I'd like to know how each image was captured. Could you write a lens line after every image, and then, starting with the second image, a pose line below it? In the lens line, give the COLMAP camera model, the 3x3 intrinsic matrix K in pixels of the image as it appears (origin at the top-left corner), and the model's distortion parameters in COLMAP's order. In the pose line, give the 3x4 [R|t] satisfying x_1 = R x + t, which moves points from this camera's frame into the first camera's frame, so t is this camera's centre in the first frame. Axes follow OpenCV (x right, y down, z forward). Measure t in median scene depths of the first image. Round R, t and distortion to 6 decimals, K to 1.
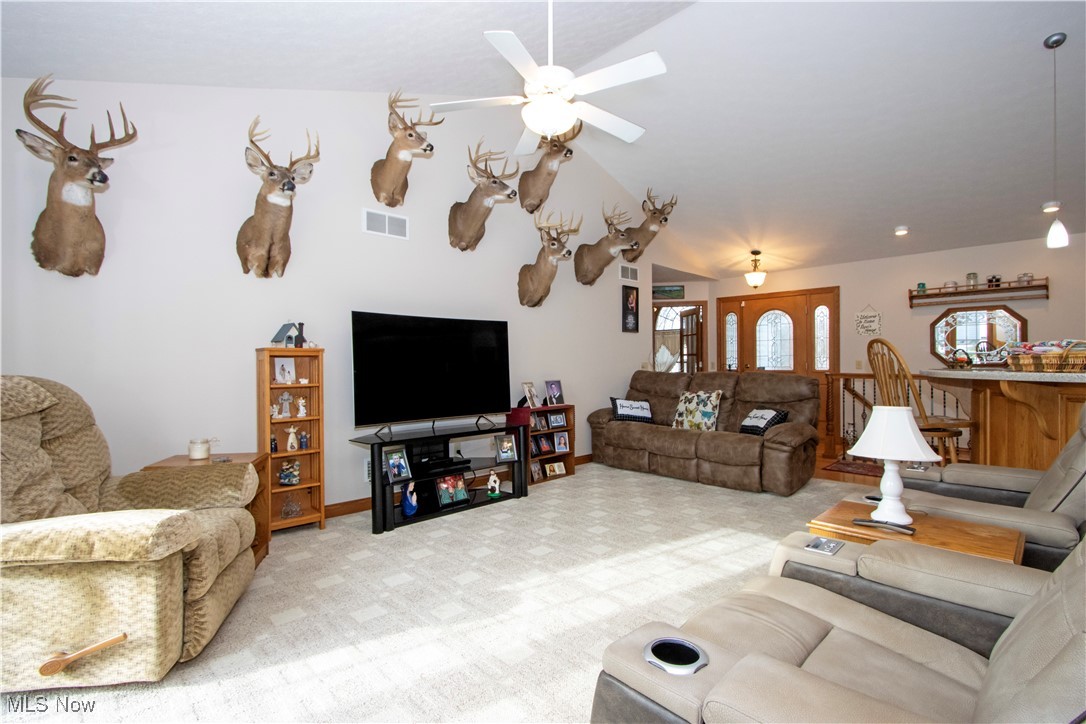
lens RADIAL K [[504.7, 0, 542.6], [0, 504.7, 363.3], [0, 0, 1]] dist [-0.015063, 0.001916]
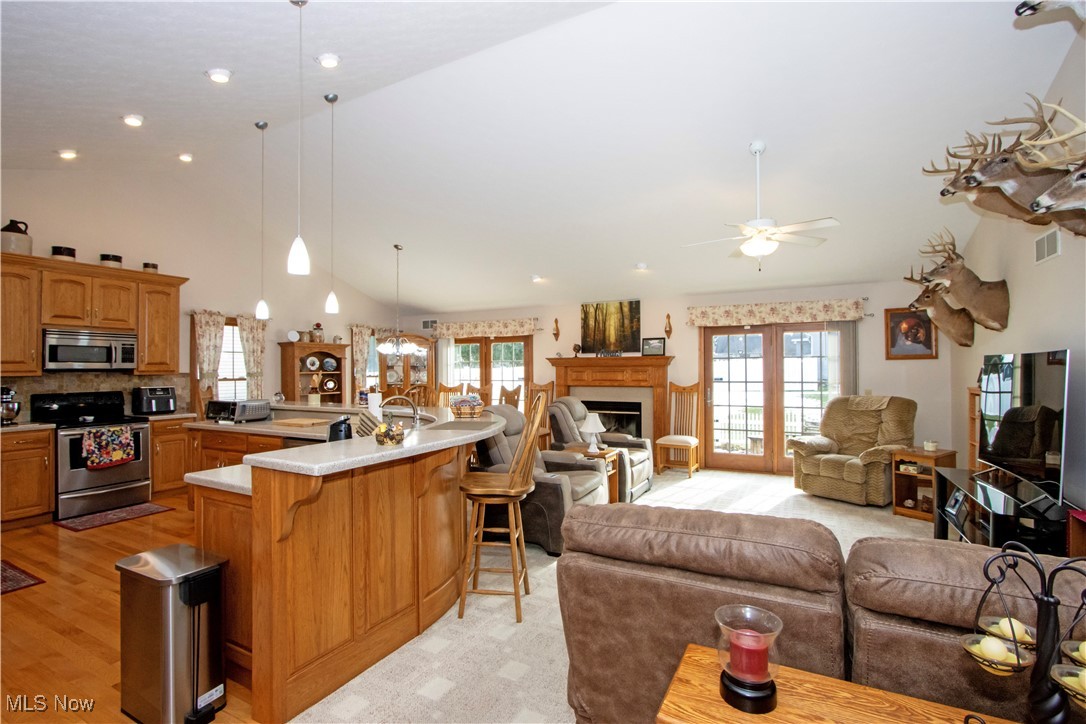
lens RADIAL K [[504.7, 0, 544.0], [0, 504.7, 359.2], [0, 0, 1]] dist [-0.015063, 0.001916]
pose [[-0.947134, 0.003230, -0.320823, 0.775114], [0.008975, 0.999825, -0.016431, -0.076571], [0.320714, -0.018441, -0.946997, 1.514994]]
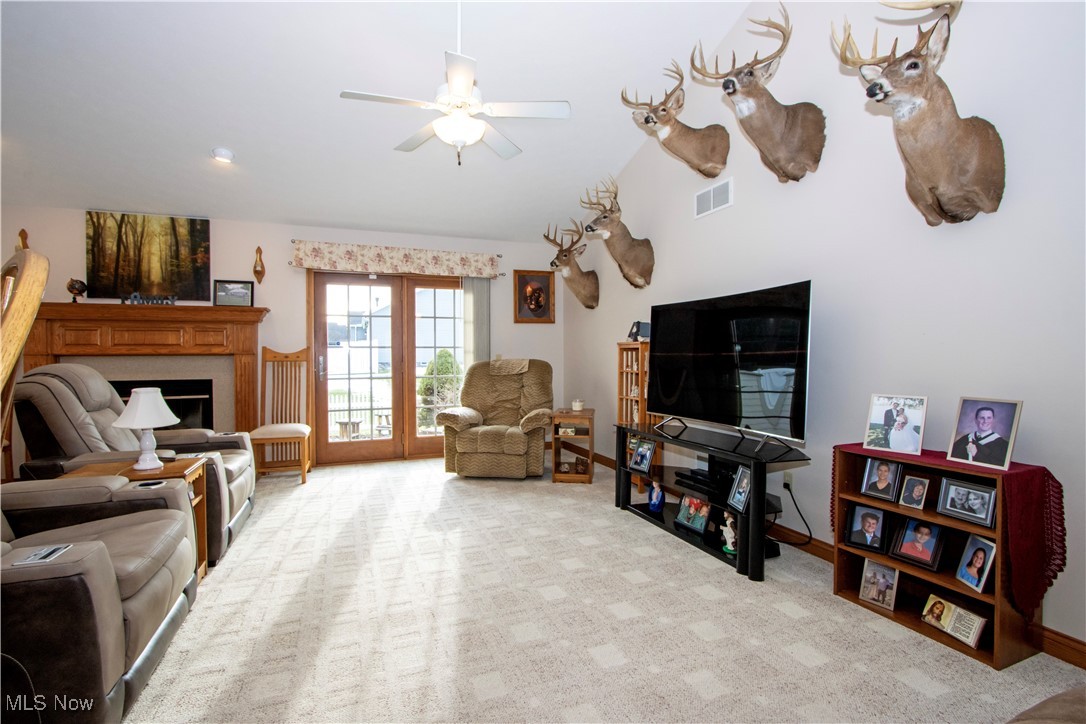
lens RADIAL K [[504.7, 0, 539.6], [0, 504.7, 362.2], [0, 0, 1]] dist [-0.015063, 0.001916]
pose [[-0.391044, 0.020767, -0.920138, 0.629539], [0.005312, 0.999780, 0.020307, -0.005188], [0.920357, 0.003053, -0.391068, 1.046239]]
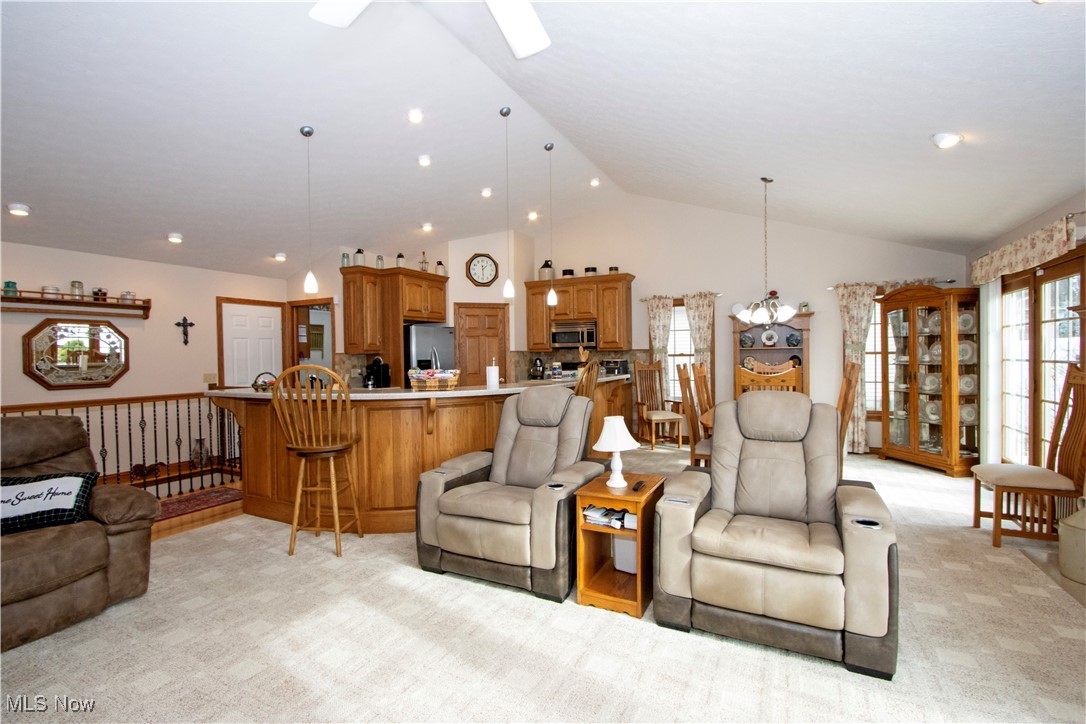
lens RADIAL K [[504.7, 0, 539.0], [0, 504.7, 368.1], [0, 0, 1]] dist [-0.015063, 0.001916]
pose [[-0.323215, -0.017877, 0.946157, -0.327360], [0.014944, 0.999600, 0.023992, -0.050945], [-0.946208, 0.021894, -0.322818, 0.715944]]
